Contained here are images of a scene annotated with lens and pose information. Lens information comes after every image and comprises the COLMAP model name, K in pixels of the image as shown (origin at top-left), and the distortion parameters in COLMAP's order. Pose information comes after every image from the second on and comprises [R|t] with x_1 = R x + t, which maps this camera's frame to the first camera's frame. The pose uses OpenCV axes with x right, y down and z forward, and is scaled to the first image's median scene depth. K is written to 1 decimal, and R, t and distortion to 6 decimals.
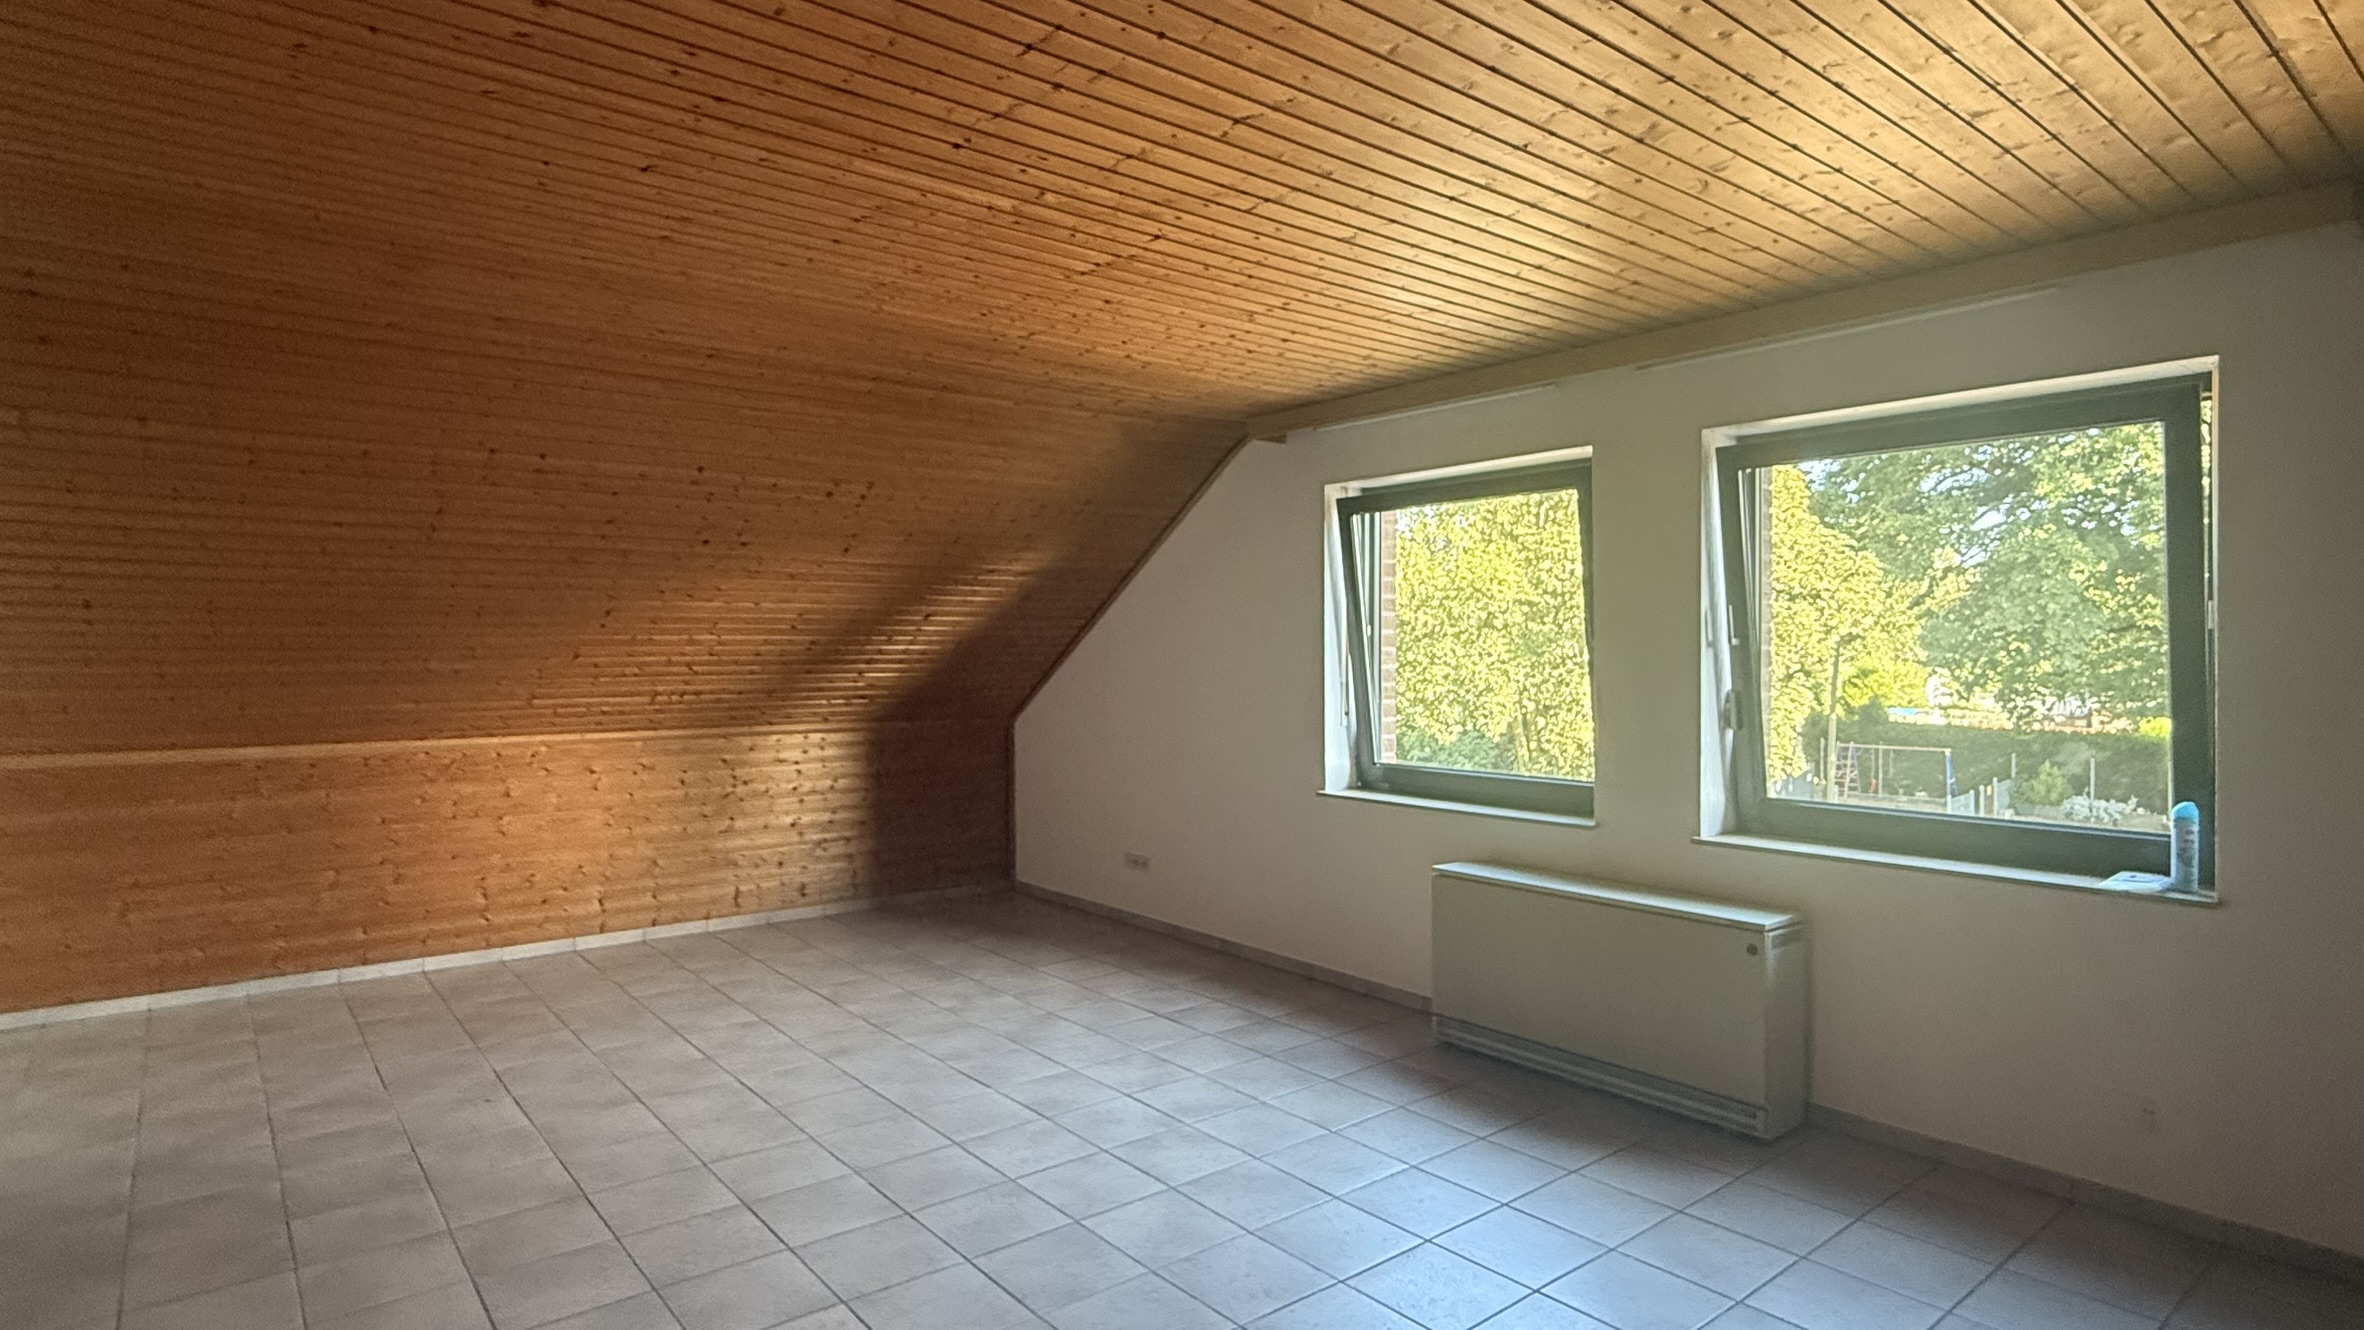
lens RADIAL K [[1226.5, 0, 1178.5], [0, 1226.5, 656.5], [0, 0, 1]] dist [0.000528, -0.000084]
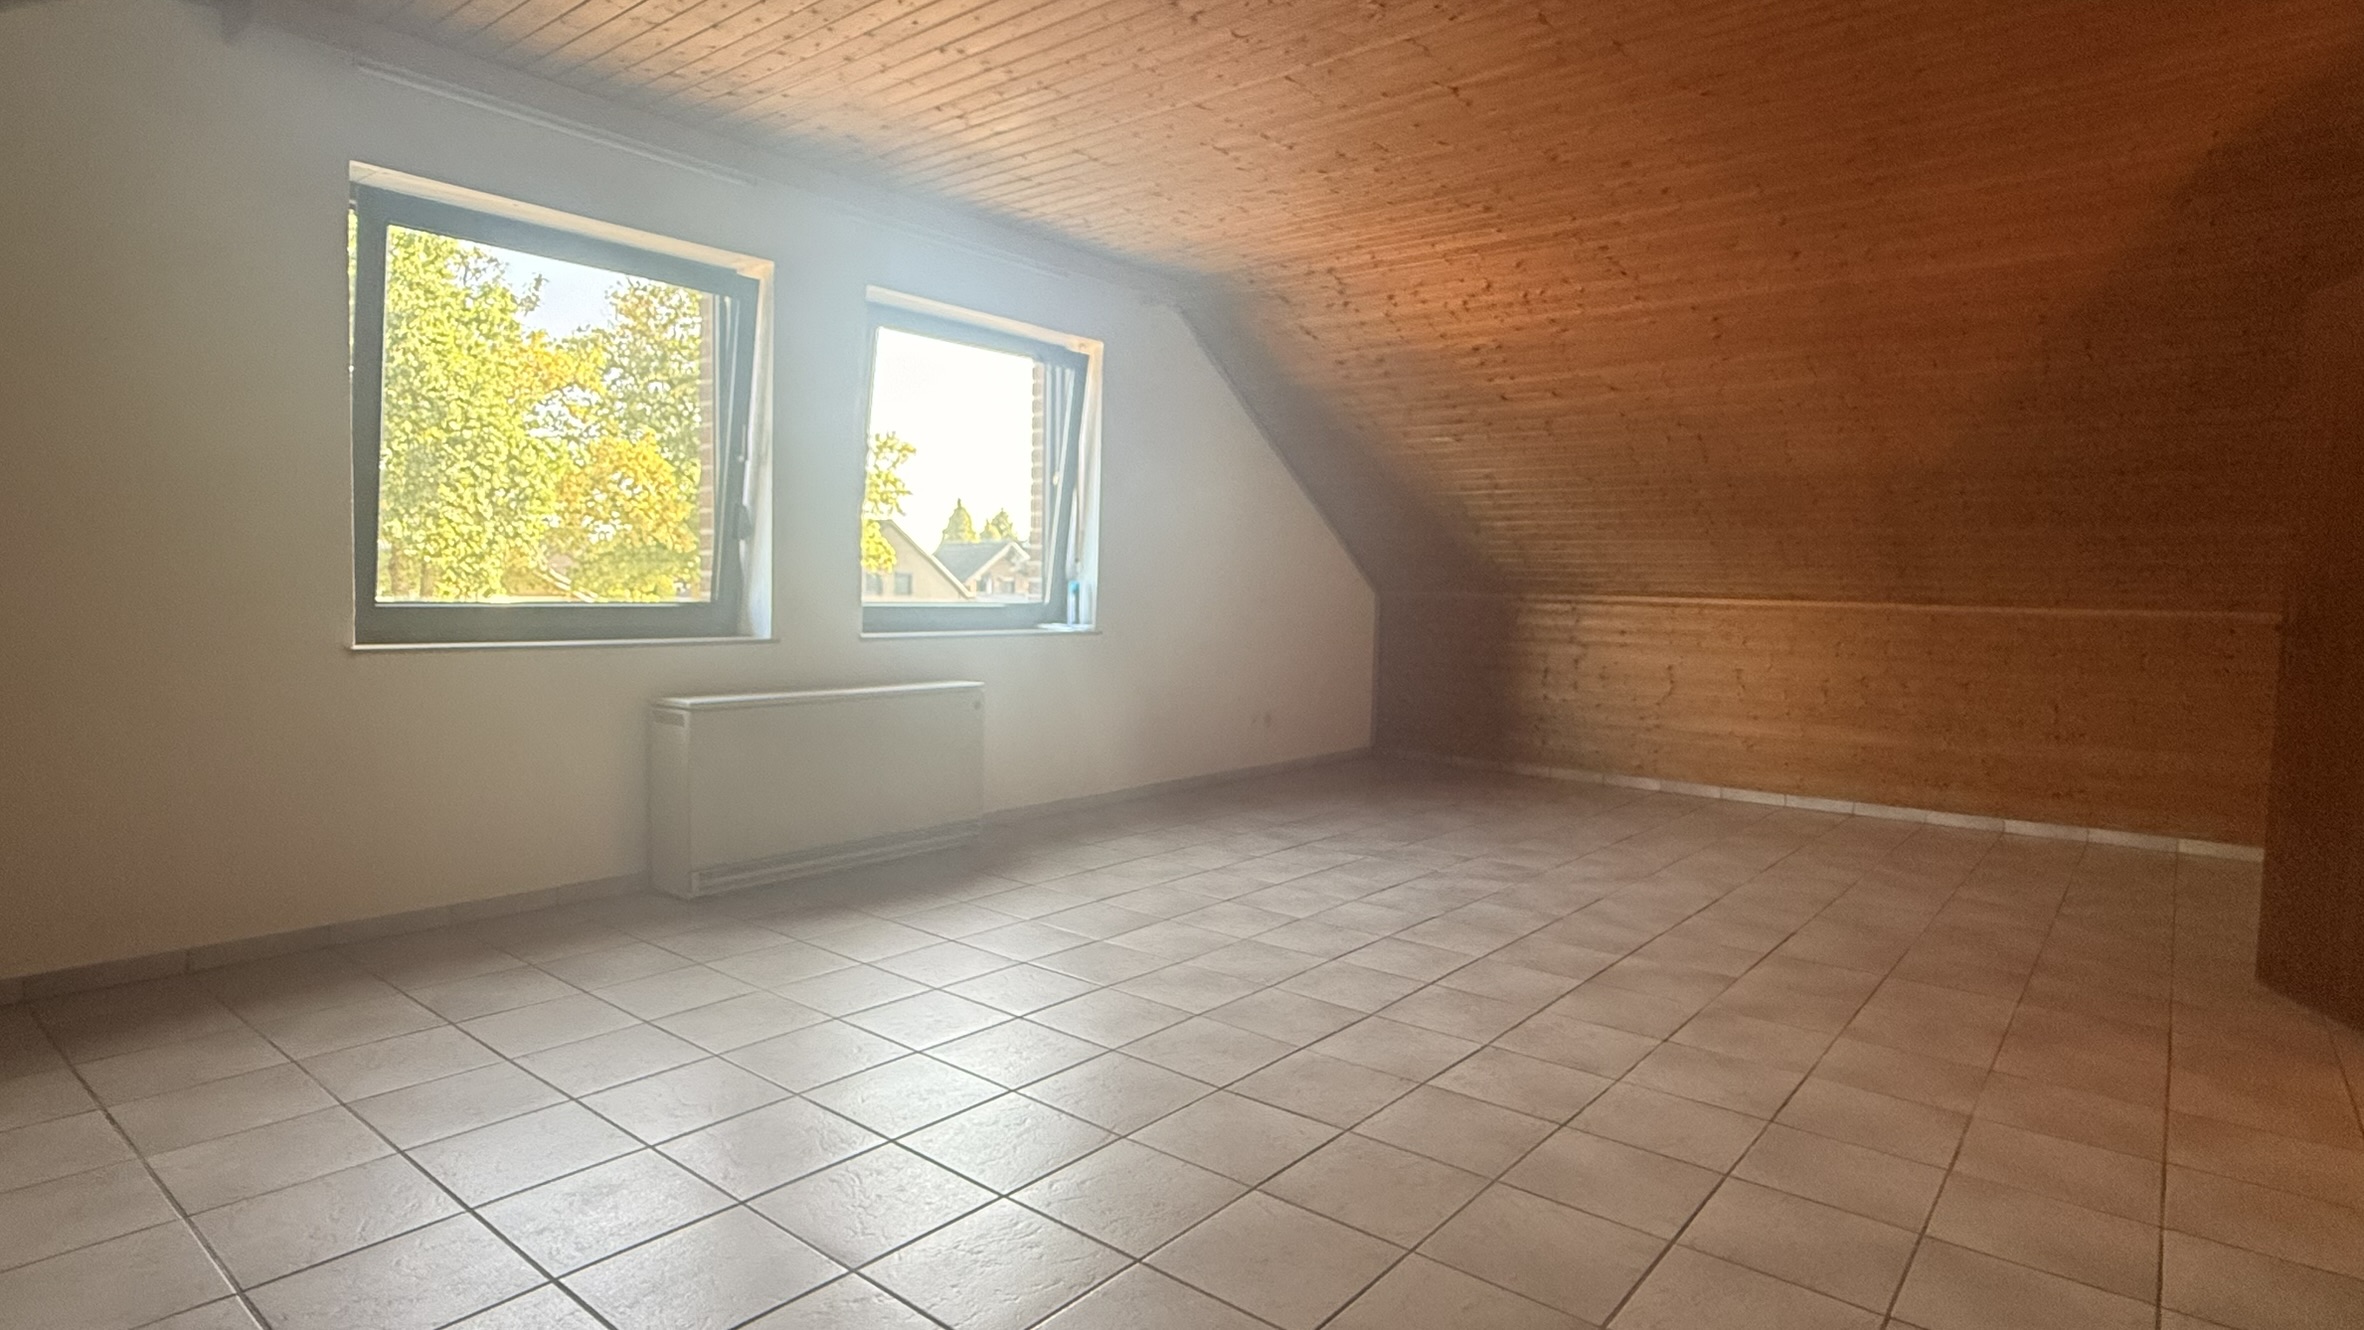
lens RADIAL K [[1226.5, 0, 1179.3], [0, 1226.5, 657.0], [0, 0, 1]] dist [0.000528, -0.000084]
pose [[-0.202355, -0.057832, 0.977603, -0.778399], [-0.016405, 0.998315, 0.055662, 0.093962], [-0.979175, -0.004774, -0.202962, 0.928179]]
